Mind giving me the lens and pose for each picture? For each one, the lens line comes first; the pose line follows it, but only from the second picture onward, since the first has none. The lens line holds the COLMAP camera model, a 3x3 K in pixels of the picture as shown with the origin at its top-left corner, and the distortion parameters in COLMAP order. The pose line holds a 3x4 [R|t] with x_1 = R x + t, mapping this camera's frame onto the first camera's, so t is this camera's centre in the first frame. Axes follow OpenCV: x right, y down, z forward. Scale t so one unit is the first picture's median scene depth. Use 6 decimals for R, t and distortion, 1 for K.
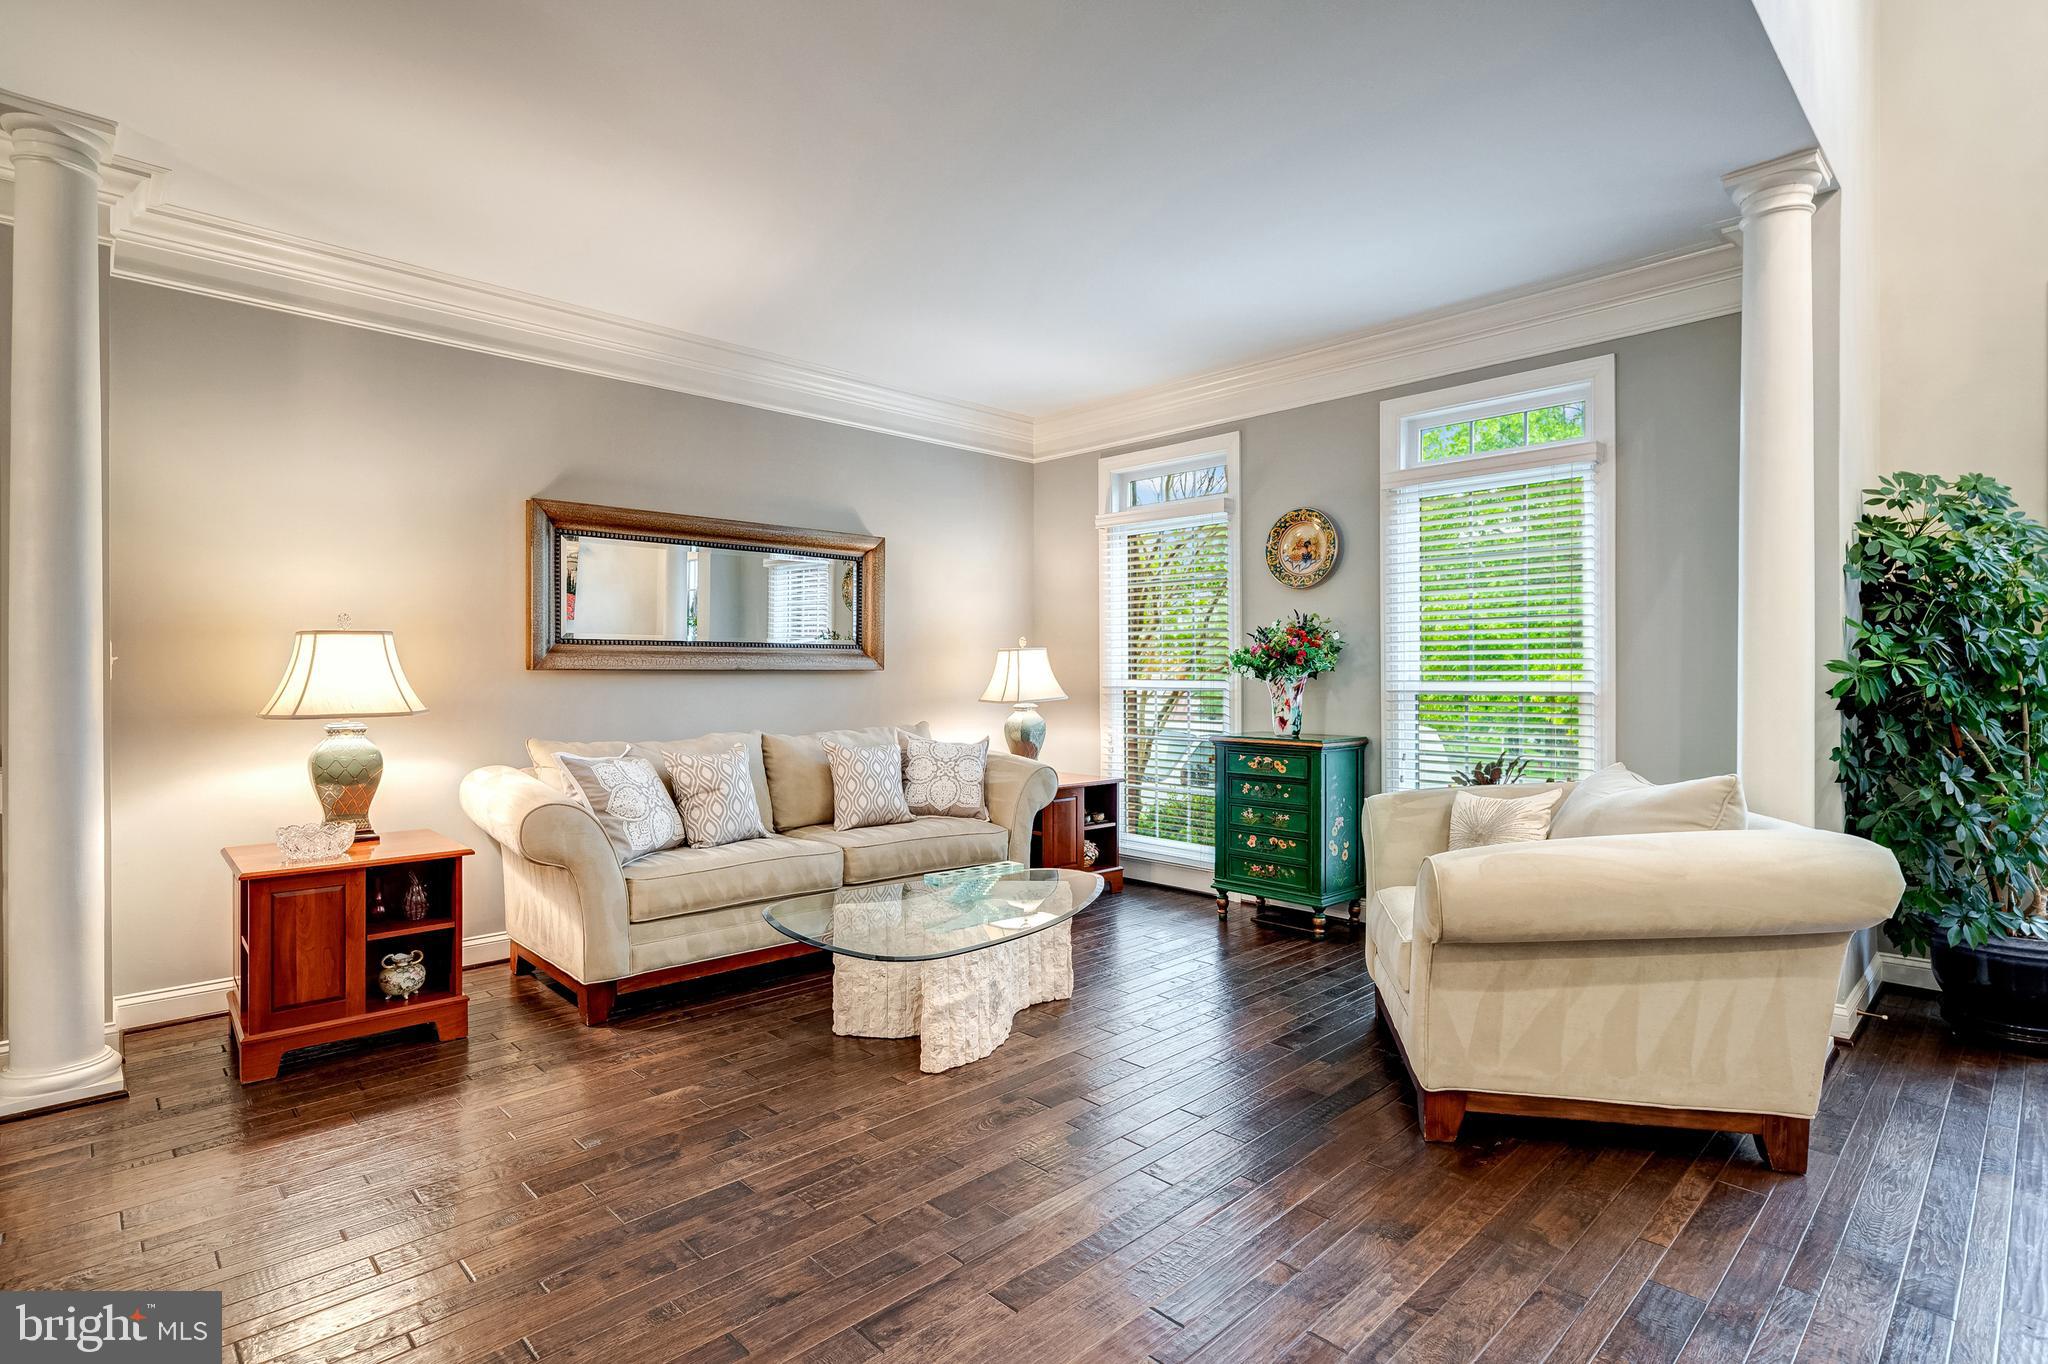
lens RADIAL K [[987.7, 0, 1018.8], [0, 987.7, 679.8], [0, 0, 1]] dist [-0.002520, 0.002239]
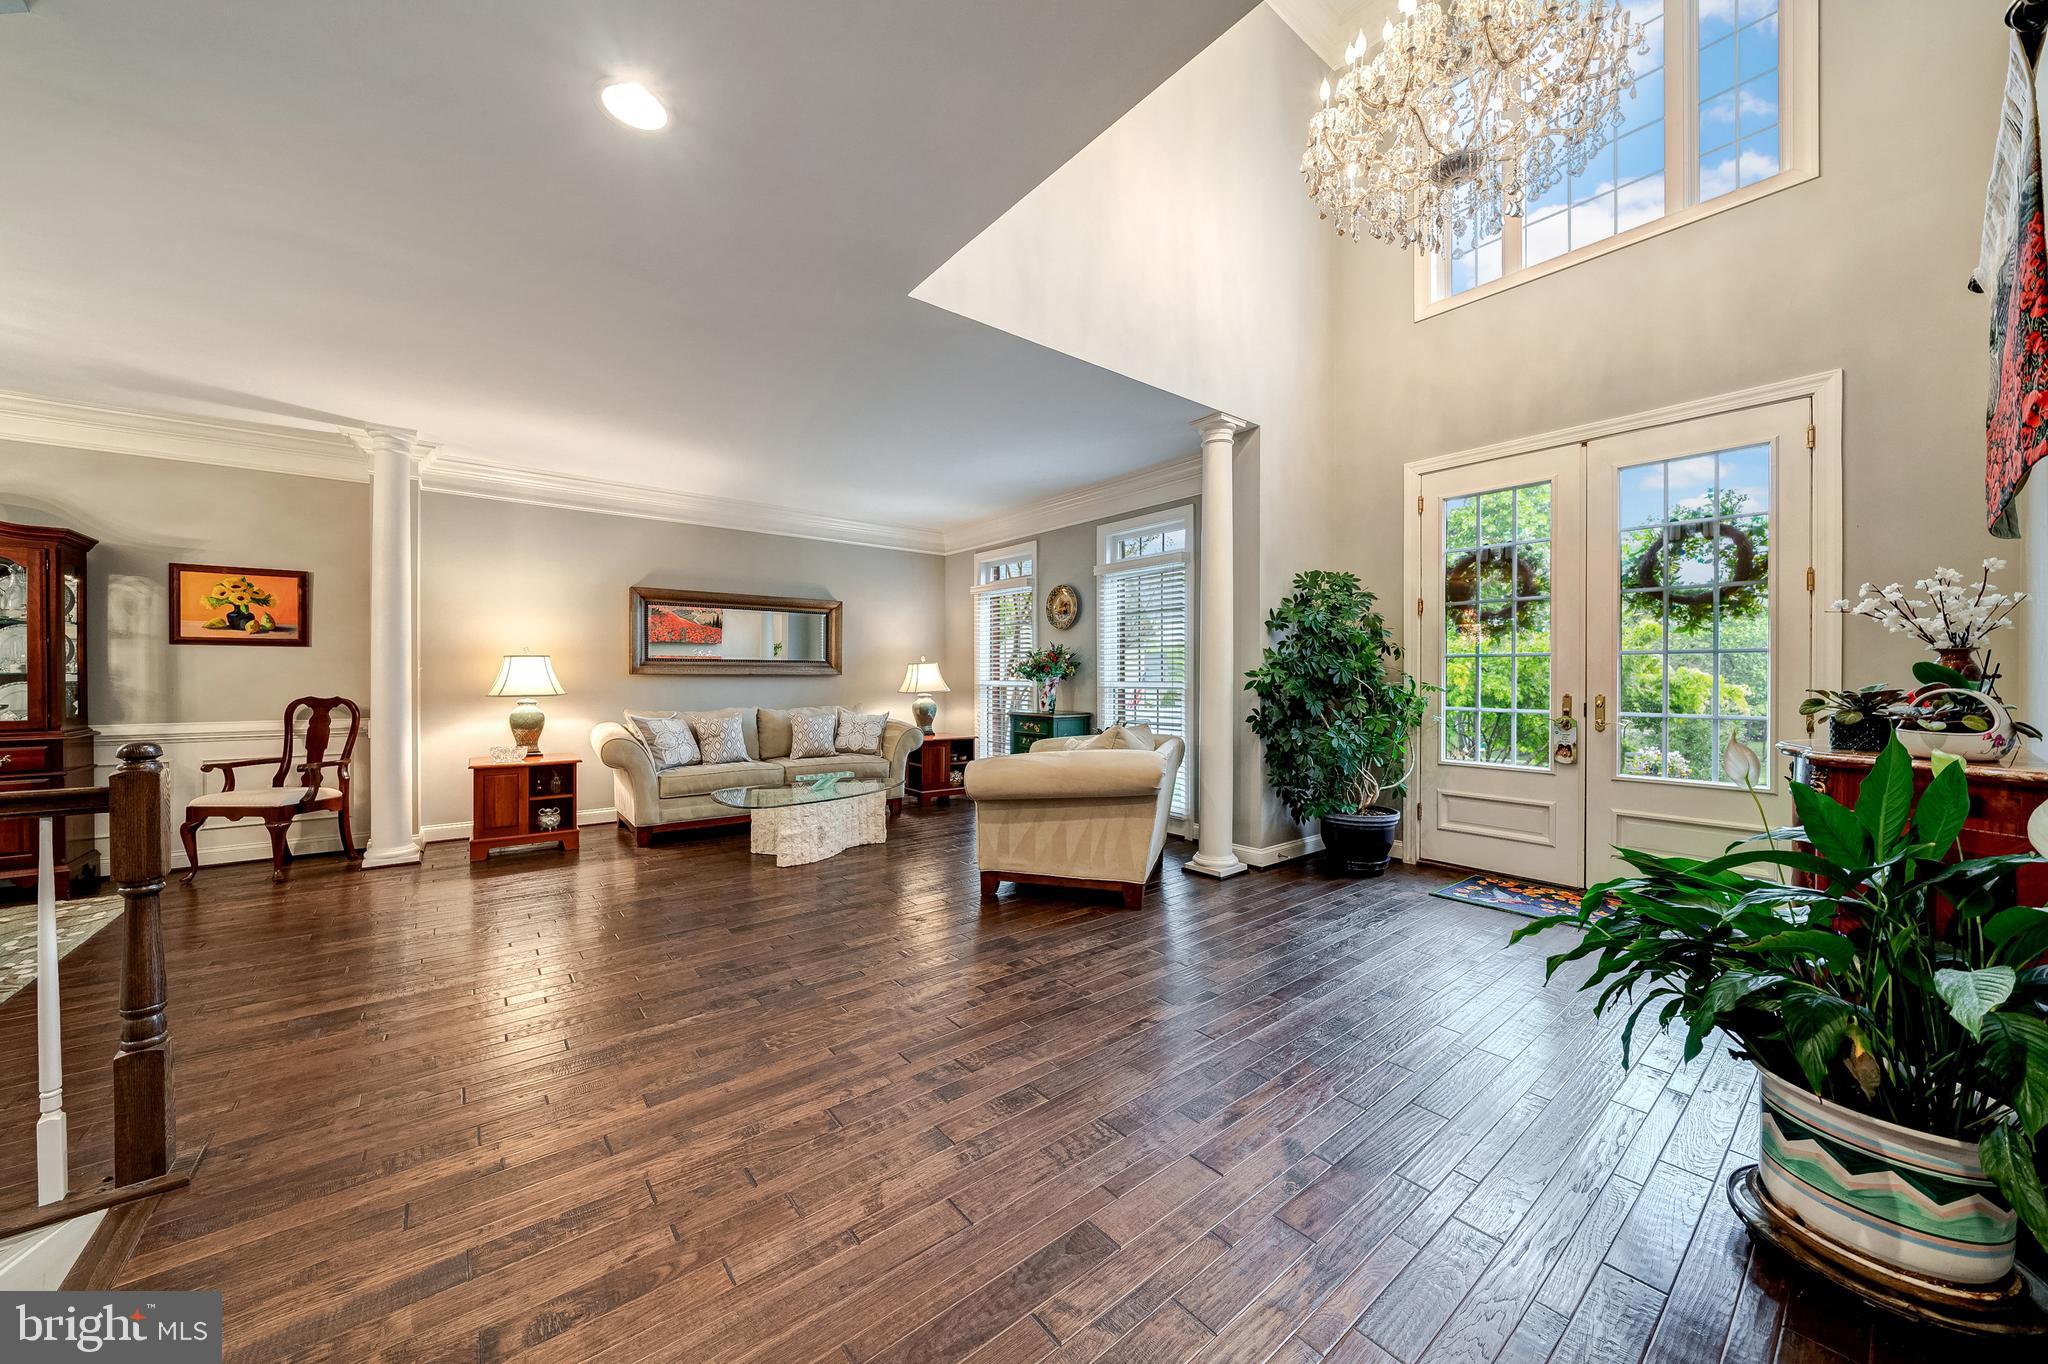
lens RADIAL K [[699.5, 0, 1048.4], [0, 699.5, 683.6], [0, 0, 1]] dist [-0.009065, -0.000110]
pose [[0.997726, 0.002976, -0.067341, 0.387336], [-0.002881, 0.999995, 0.001513, 0.003805], [0.067345, -0.001316, 0.997729, -0.294798]]
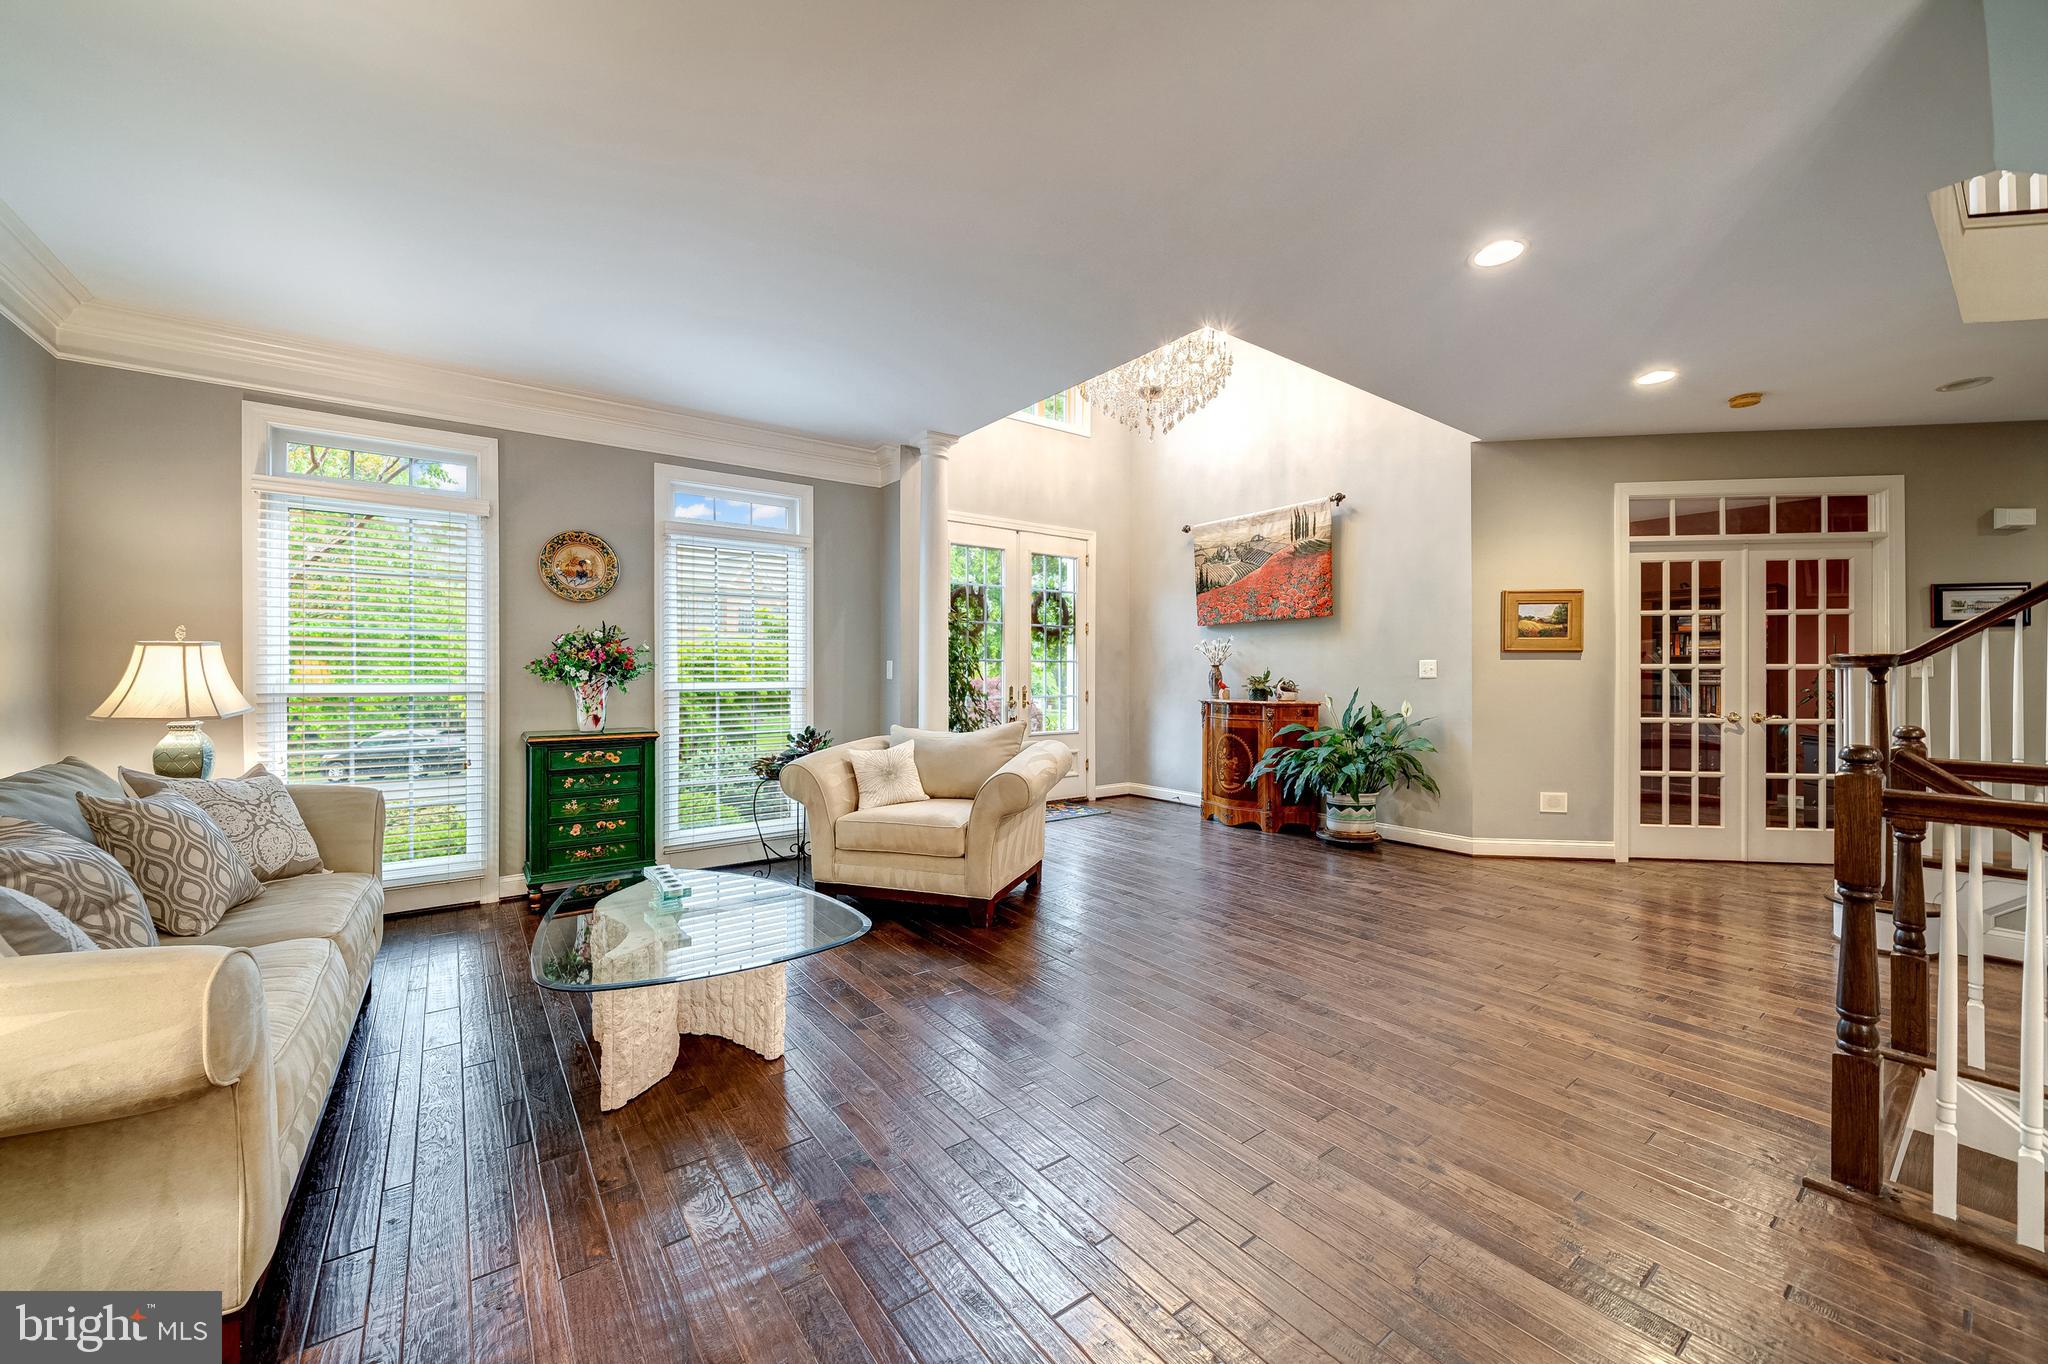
lens RADIAL K [[772.3, 0, 1021.3], [0, 772.3, 677.6], [0, 0, 1]] dist [-0.006451, 0.001217]
pose [[0.132553, -0.005414, 0.991161, -0.583323], [0.006503, 0.999968, 0.004593, -0.006640], [-0.991155, 0.005837, 0.132584, 0.424271]]
